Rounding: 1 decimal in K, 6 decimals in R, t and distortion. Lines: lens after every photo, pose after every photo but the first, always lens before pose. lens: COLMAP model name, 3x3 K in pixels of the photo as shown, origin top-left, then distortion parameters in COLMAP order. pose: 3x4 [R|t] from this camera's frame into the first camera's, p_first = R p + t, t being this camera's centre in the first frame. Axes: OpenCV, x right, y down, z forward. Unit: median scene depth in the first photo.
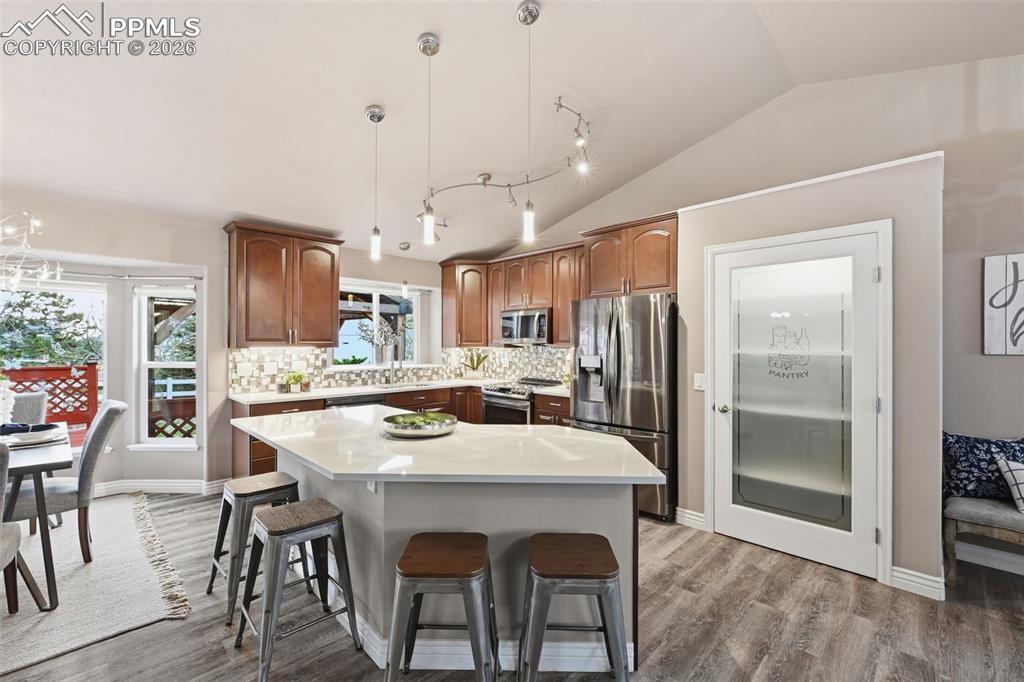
lens RADIAL K [[427.2, 0, 511.4], [0, 427.2, 345.6], [0, 0, 1]] dist [0.002938, -0.000258]
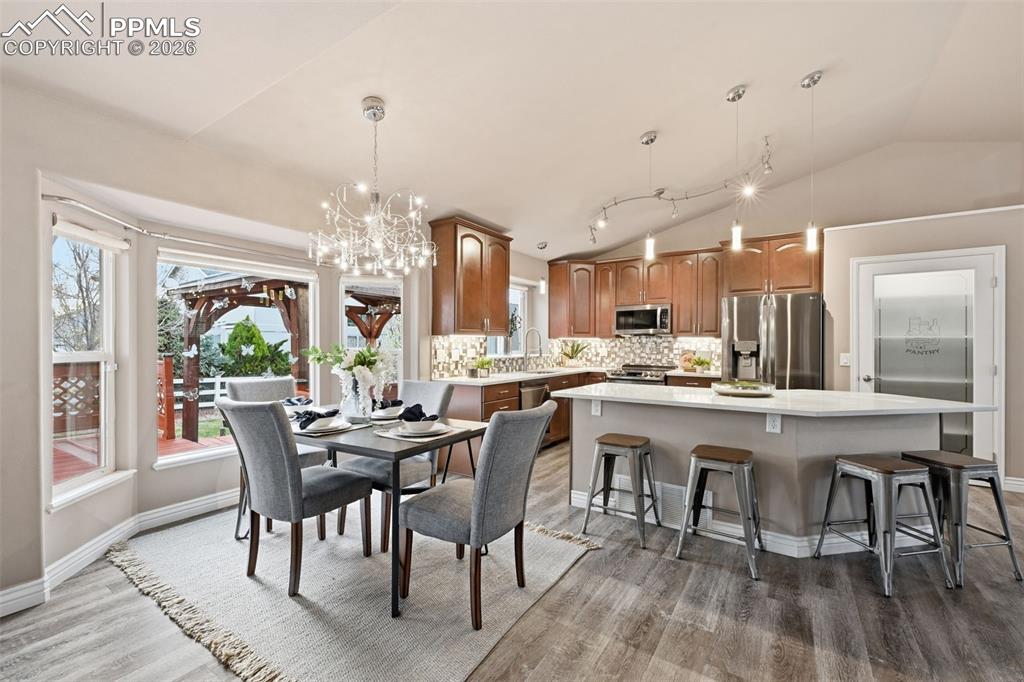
lens RADIAL K [[427.2, 0, 512.5], [0, 427.2, 344.4], [0, 0, 1]] dist [0.002938, -0.000258]
pose [[0.980042, -0.001929, 0.198779, -0.736634], [0.002277, 0.999996, -0.001522, 0.032470], [-0.198775, 0.001945, 0.980043, -0.086455]]
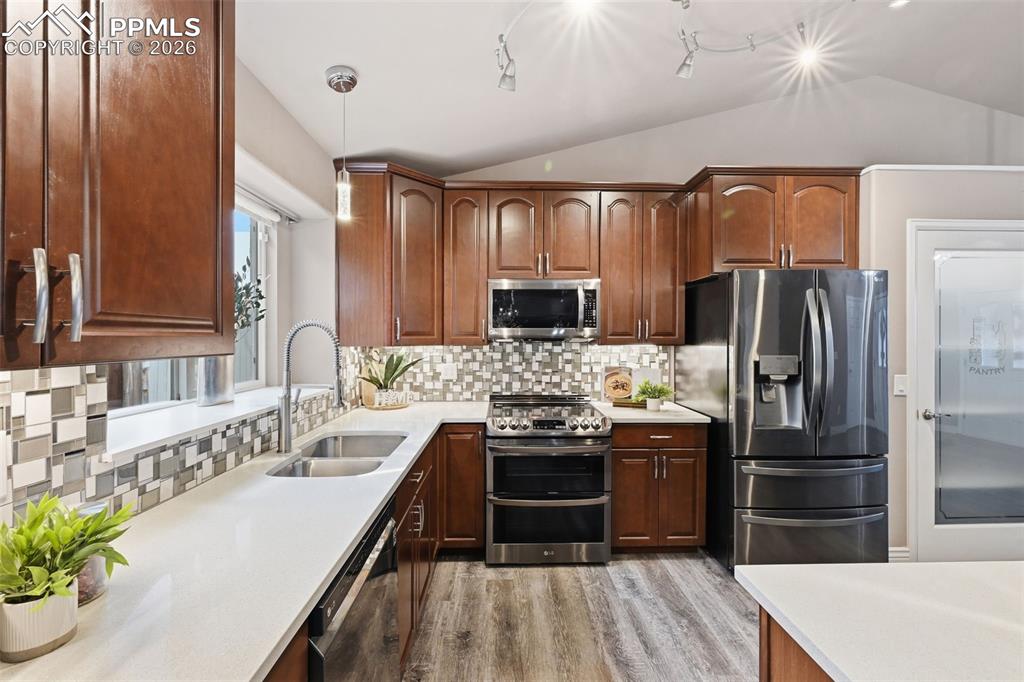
lens RADIAL K [[427.2, 0, 515.6], [0, 427.2, 340.1], [0, 0, 1]] dist [0.002938, -0.000258]
pose [[0.685070, -0.006462, 0.728448, -0.567809], [0.004084, 0.999979, 0.005030, -0.006268], [-0.728465, -0.000471, 0.685082, 0.856051]]
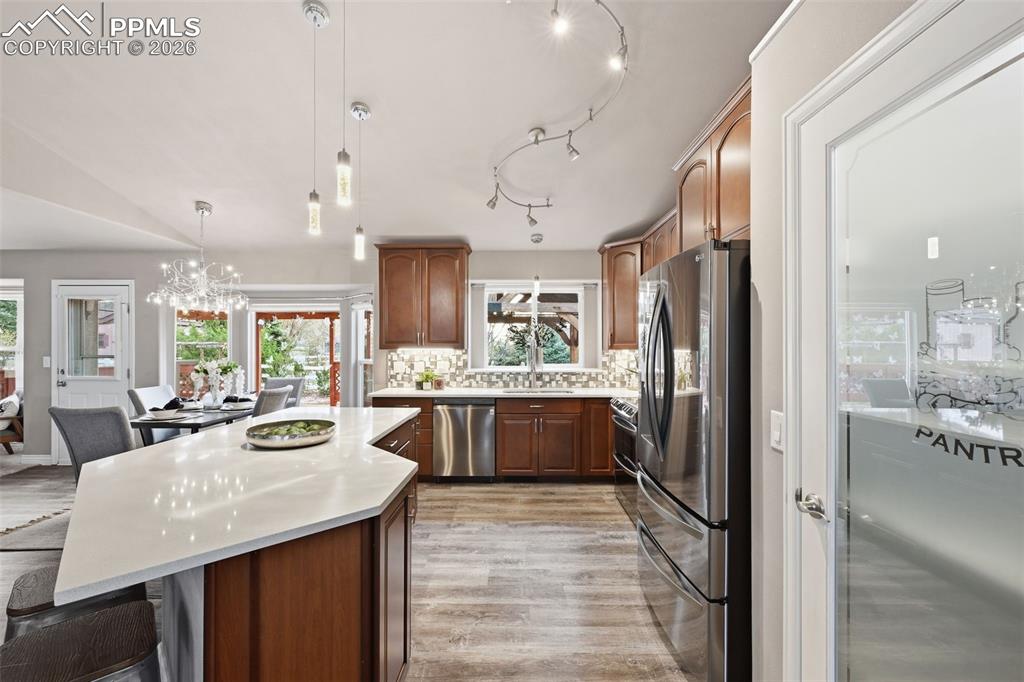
lens RADIAL K [[427.2, 0, 512.8], [0, 427.2, 347.1], [0, 0, 1]] dist [0.002938, -0.000258]
pose [[0.699183, -0.000035, -0.714943, 0.492874], [-0.000467, 1.000000, -0.000507, 0.000414], [0.714943, 0.000688, 0.699182, 0.442843]]
